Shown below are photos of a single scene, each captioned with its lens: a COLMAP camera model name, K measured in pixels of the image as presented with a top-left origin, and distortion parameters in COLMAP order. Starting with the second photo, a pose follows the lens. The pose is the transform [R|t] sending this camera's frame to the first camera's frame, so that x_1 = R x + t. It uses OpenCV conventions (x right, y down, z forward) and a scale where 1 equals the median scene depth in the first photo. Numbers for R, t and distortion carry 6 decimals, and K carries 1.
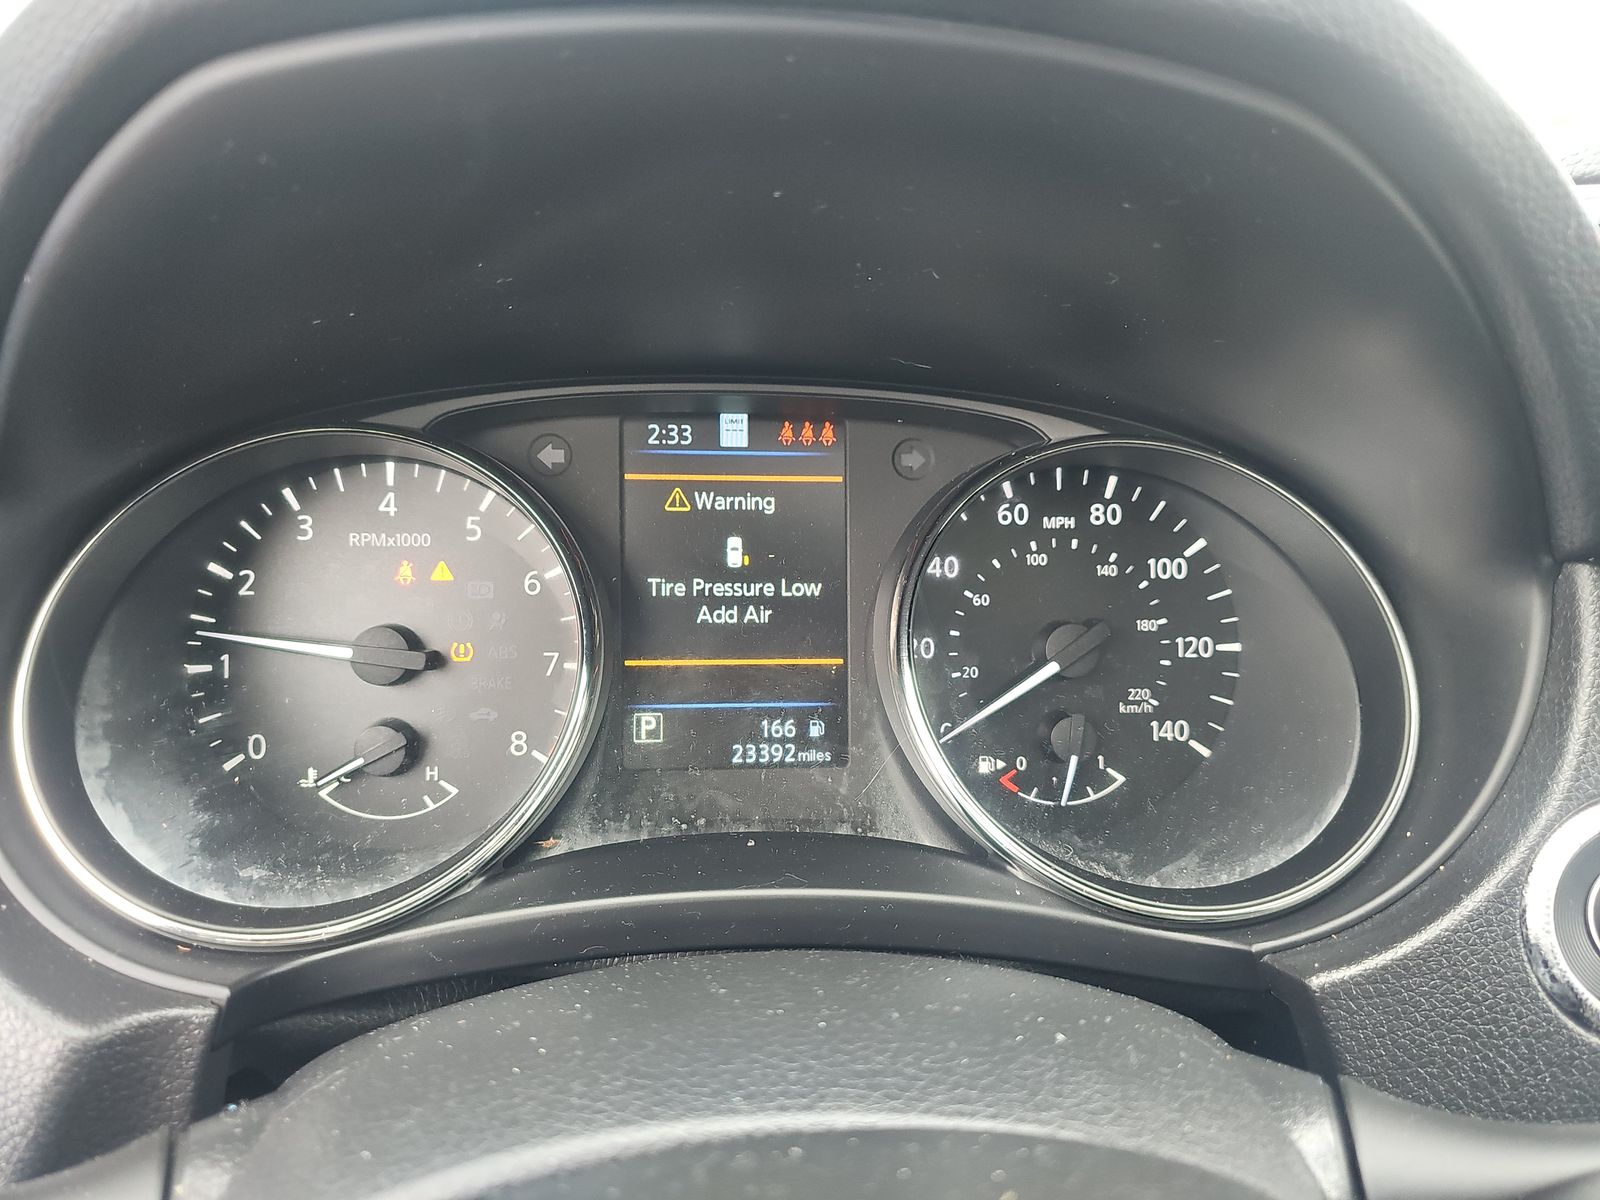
lens RADIAL K [[1024.2, 0, 804.0], [0, 1024.2, 591.4], [0, 0, 1]] dist [0.021404, -0.031634]
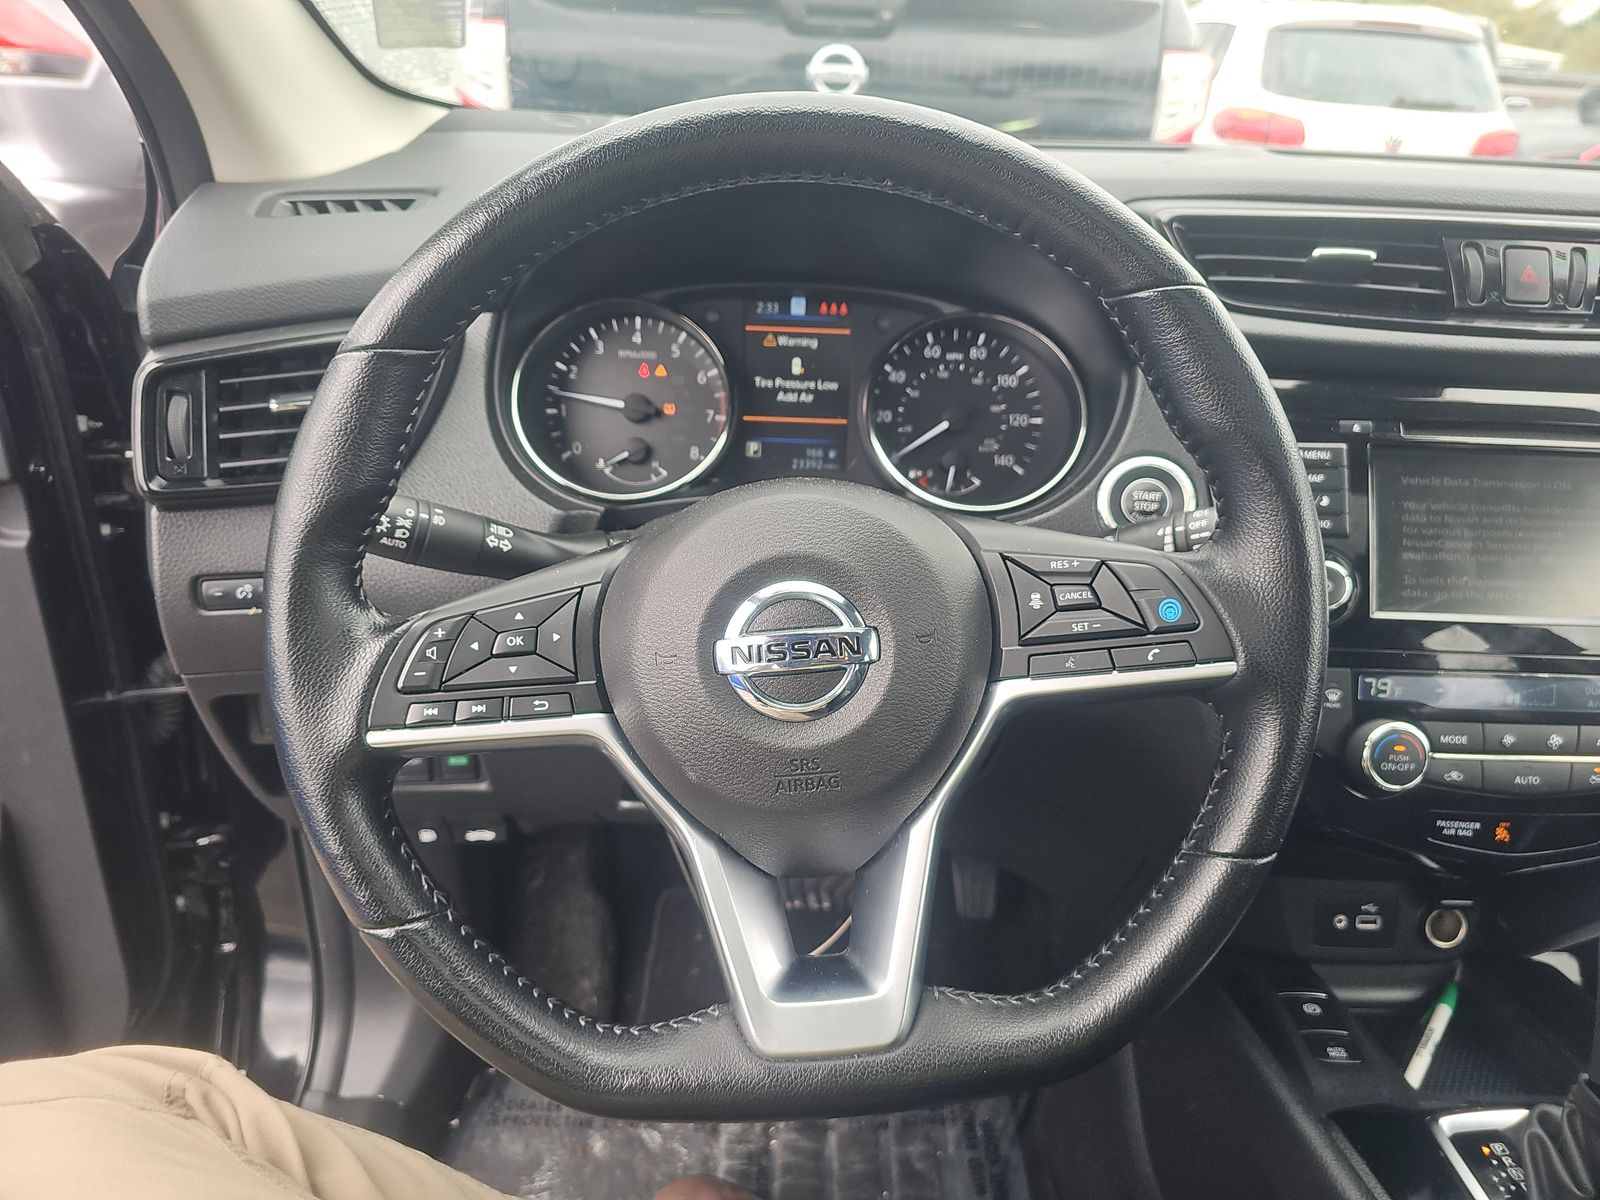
lens RADIAL K [[1024.2, 0, 795.8], [0, 1024.2, 605.1], [0, 0, 1]] dist [0.021404, -0.031634]
pose [[0.997095, 0.041592, -0.063814, 0.084338], [-0.035007, 0.994265, 0.101052, 0.234152], [0.067651, -0.098524, 0.992833, -1.121893]]
